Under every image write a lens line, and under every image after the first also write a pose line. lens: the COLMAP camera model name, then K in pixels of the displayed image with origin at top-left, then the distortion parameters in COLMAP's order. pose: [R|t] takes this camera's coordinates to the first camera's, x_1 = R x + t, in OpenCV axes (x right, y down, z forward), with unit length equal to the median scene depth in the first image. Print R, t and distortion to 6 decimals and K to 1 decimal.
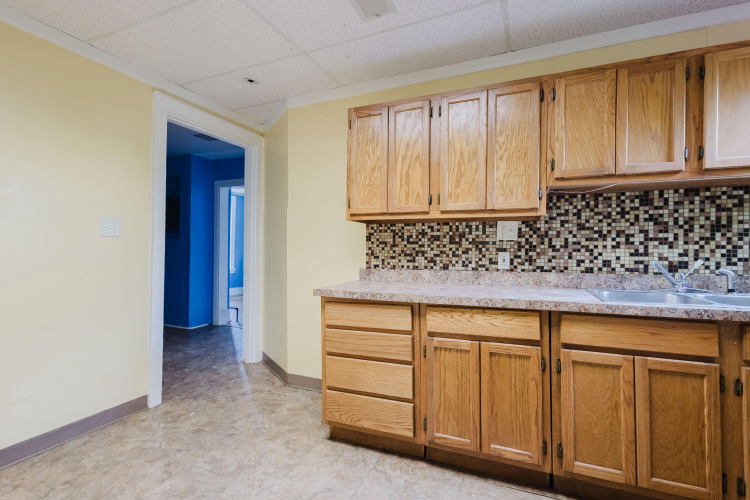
lens RADIAL K [[344.3, 0, 375.8], [0, 344.3, 248.8], [0, 0, 1]] dist [0.008786, -0.000927]
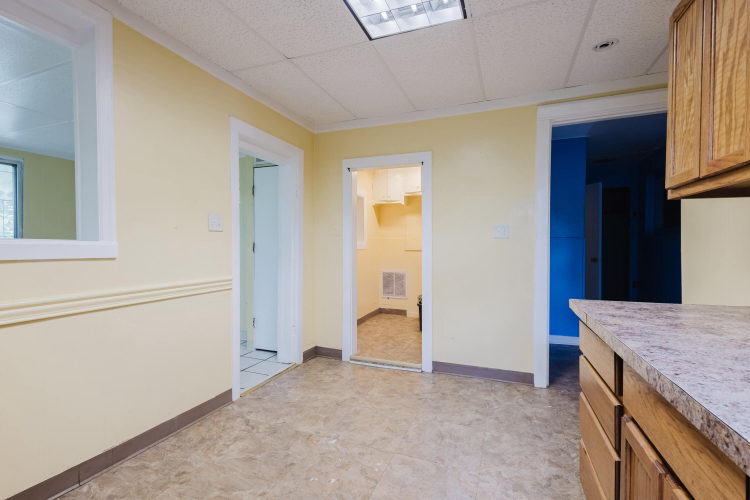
lens RADIAL K [[341.7, 0, 375.0], [0, 341.7, 250.0], [0, 0, 1]] dist [0.000513, -0.000102]
pose [[0.036479, 0.005985, -0.999316, 0.511127], [0.003507, 0.999975, 0.006117, -0.001211], [0.999328, -0.003728, 0.036457, 0.478522]]
